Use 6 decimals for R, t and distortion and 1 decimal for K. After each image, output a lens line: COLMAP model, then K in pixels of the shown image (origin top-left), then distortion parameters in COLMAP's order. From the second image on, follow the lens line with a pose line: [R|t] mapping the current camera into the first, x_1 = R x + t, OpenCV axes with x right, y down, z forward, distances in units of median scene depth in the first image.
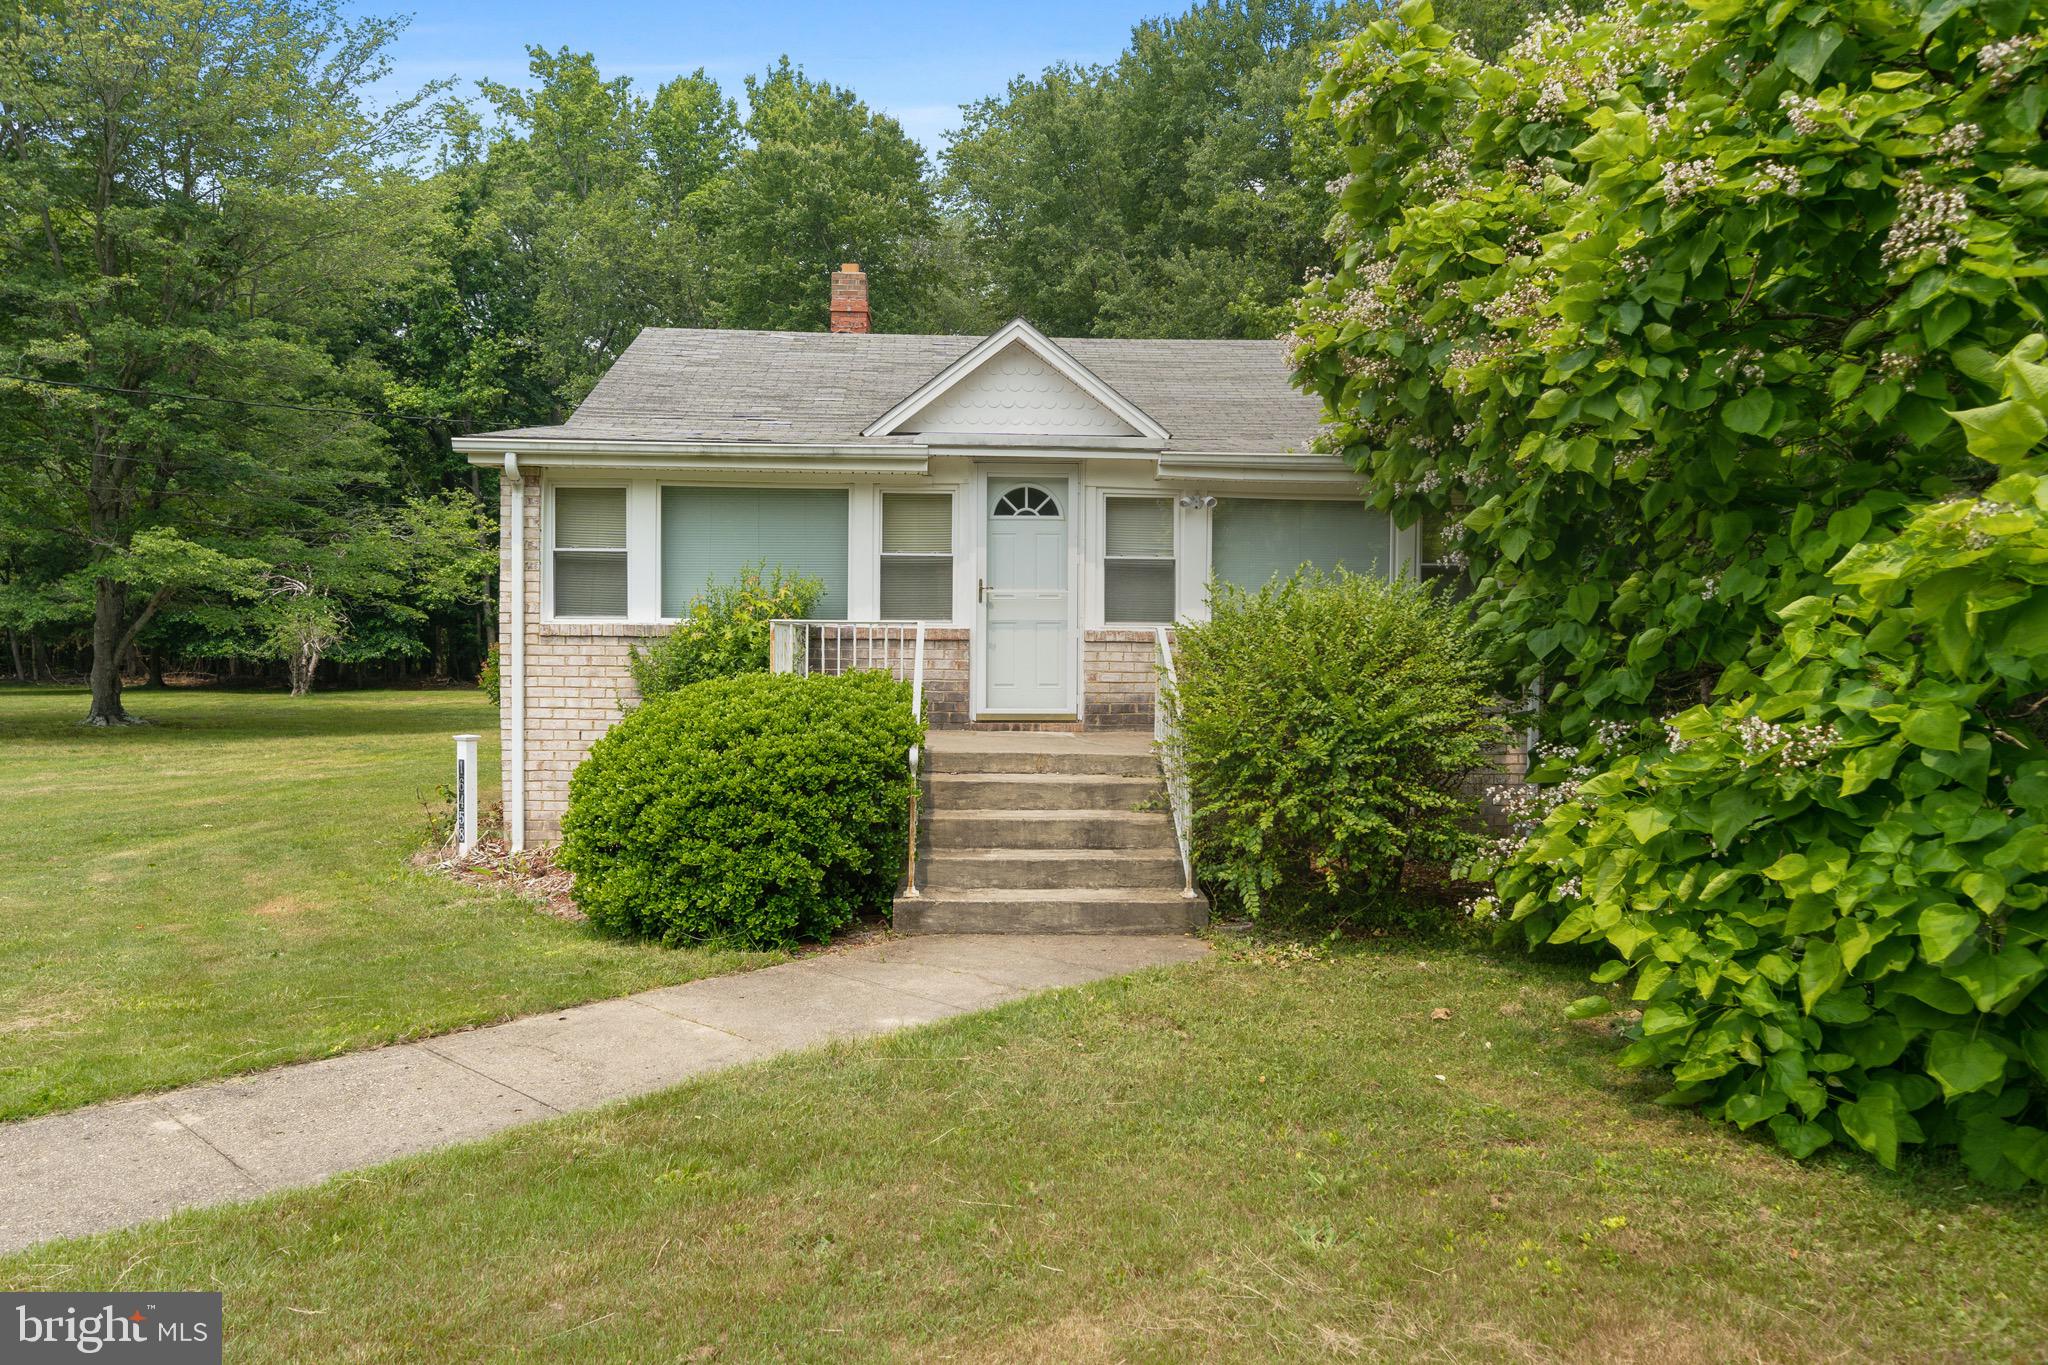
lens RADIAL K [[1280.1, 0, 1025.5], [0, 1280.1, 692.7], [0, 0, 1]] dist [-0.021134, 0.000254]
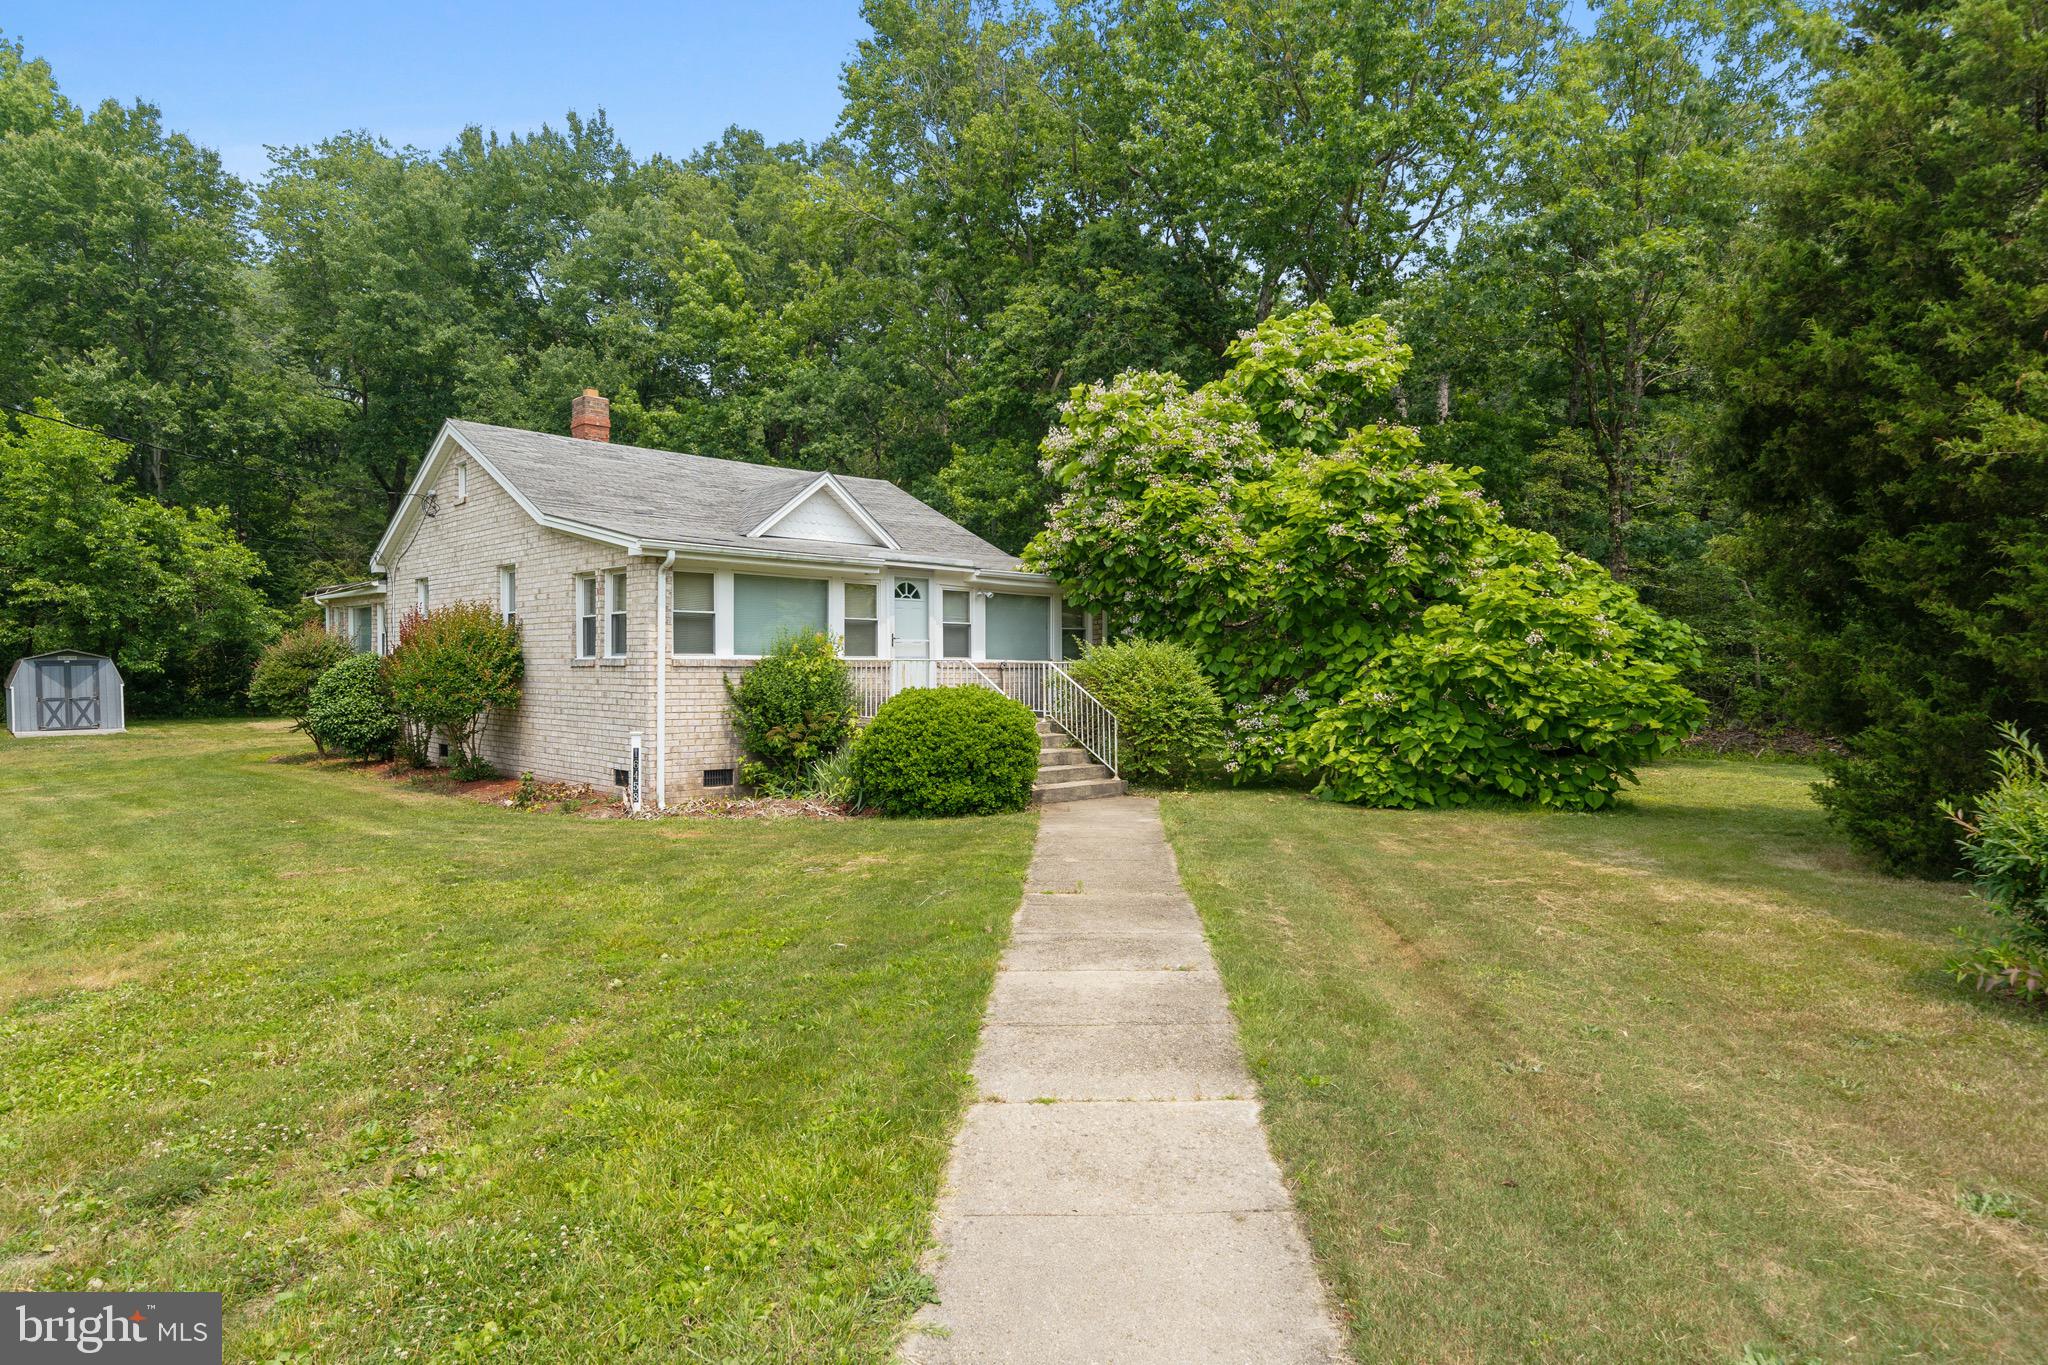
lens RADIAL K [[1020.2, 0, 1011.5], [0, 1020.2, 692.9], [0, 0, 1]] dist [-0.011770, -0.002840]
pose [[0.772946, -0.021689, 0.634101, -0.833354], [0.022645, 0.999722, 0.006591, -0.011004], [-0.634068, 0.009265, 0.773222, -0.215762]]
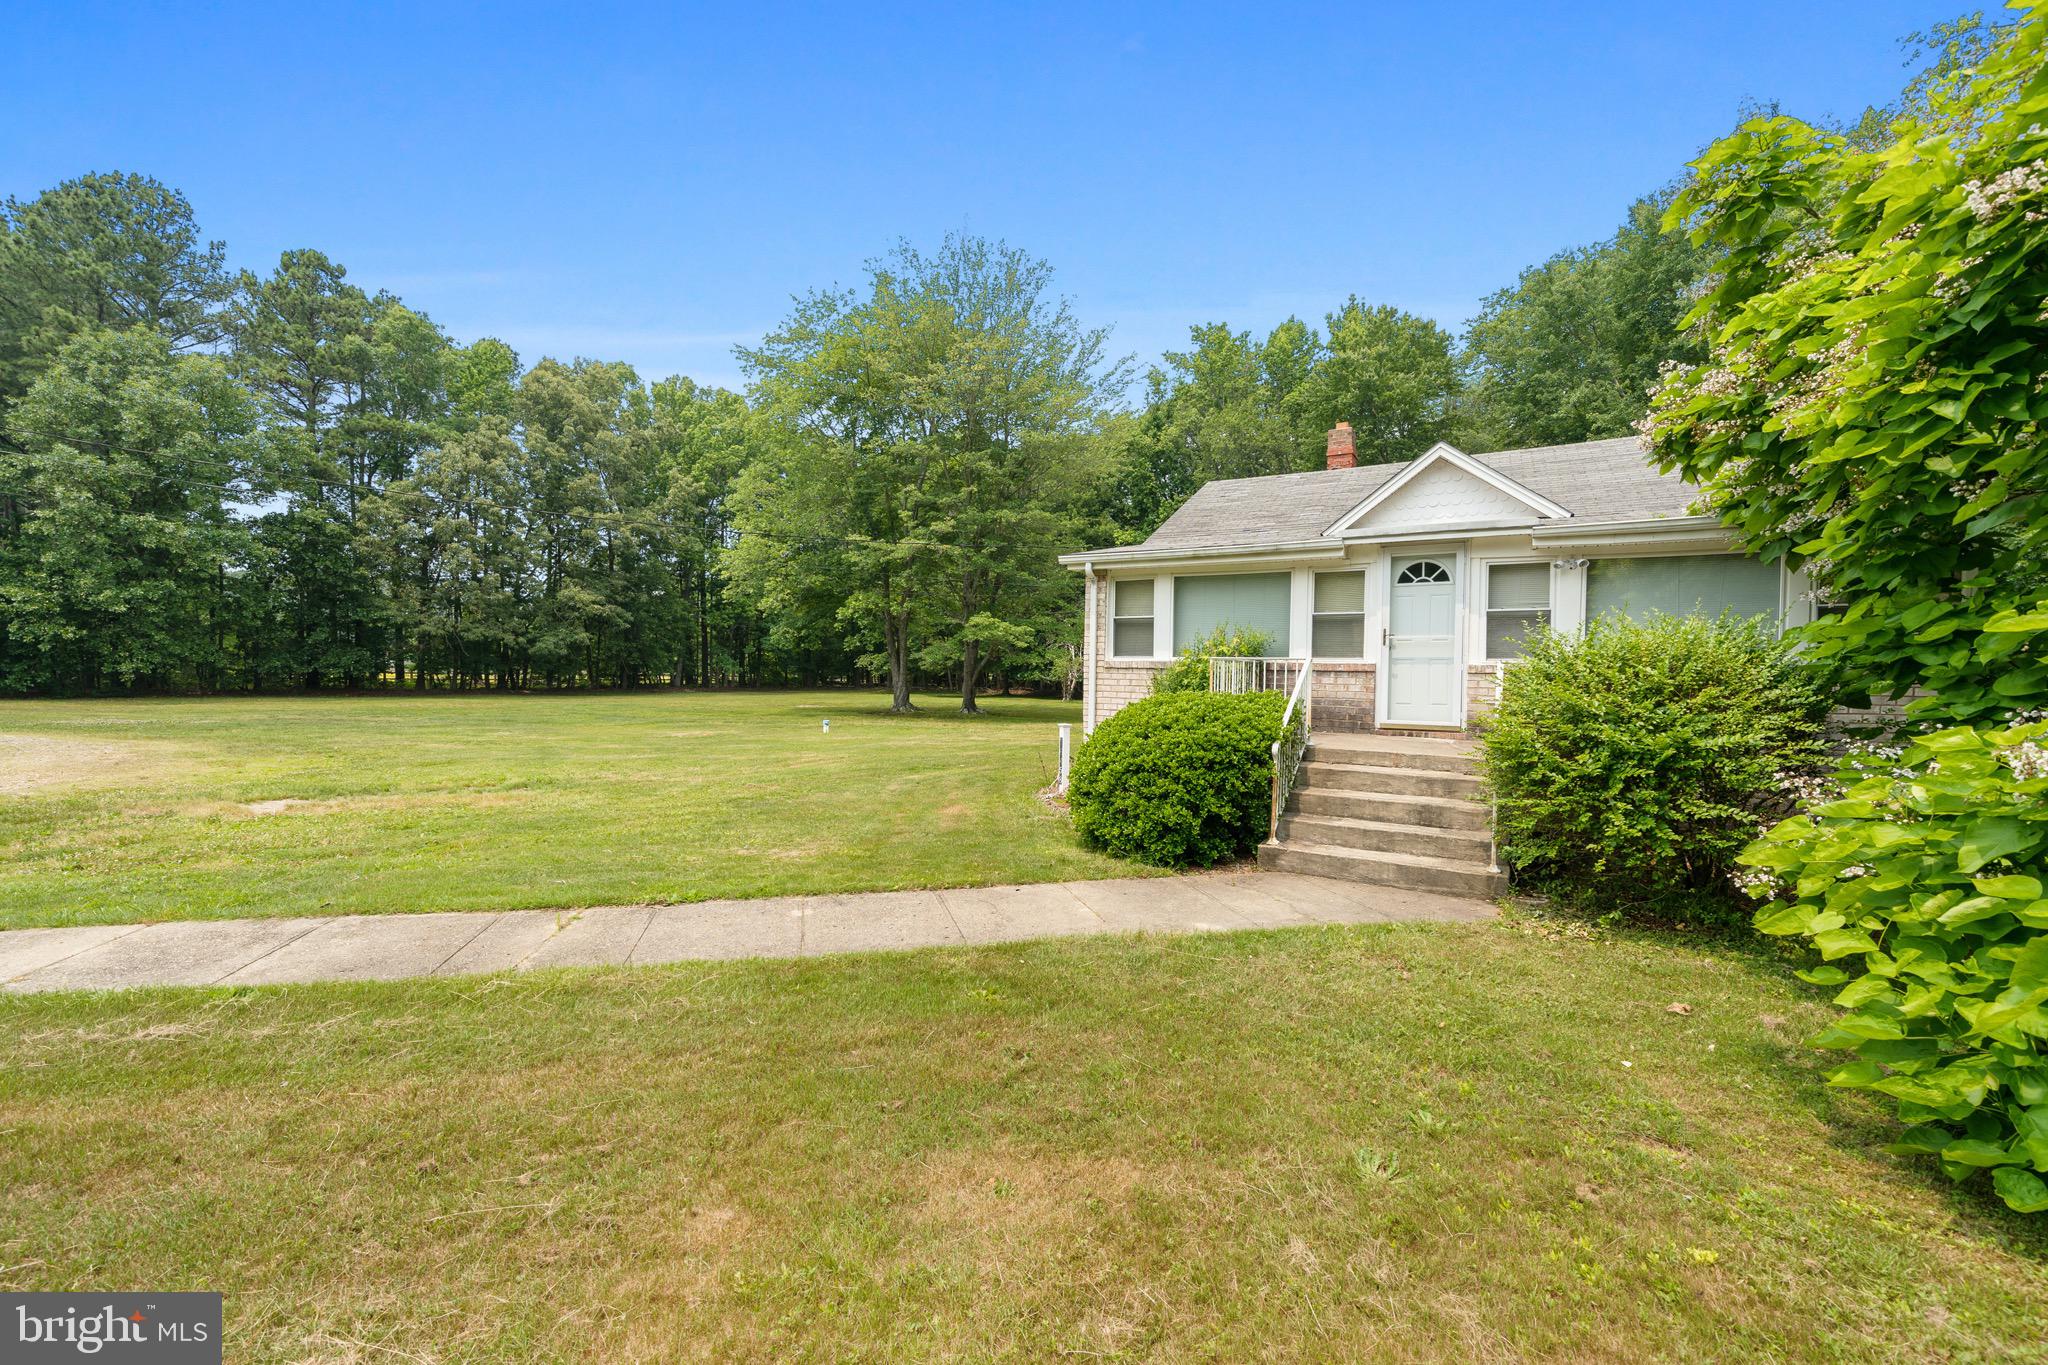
lens RADIAL K [[784.1, 0, 1049.9], [0, 784.1, 687.9], [0, 0, 1]] dist [0.008982, -0.001795]
pose [[0.847418, 0.016349, -0.530675, 0.116449], [-0.027923, 0.999515, -0.013797, -0.000527], [0.530192, 0.026510, 0.847463, 0.065164]]
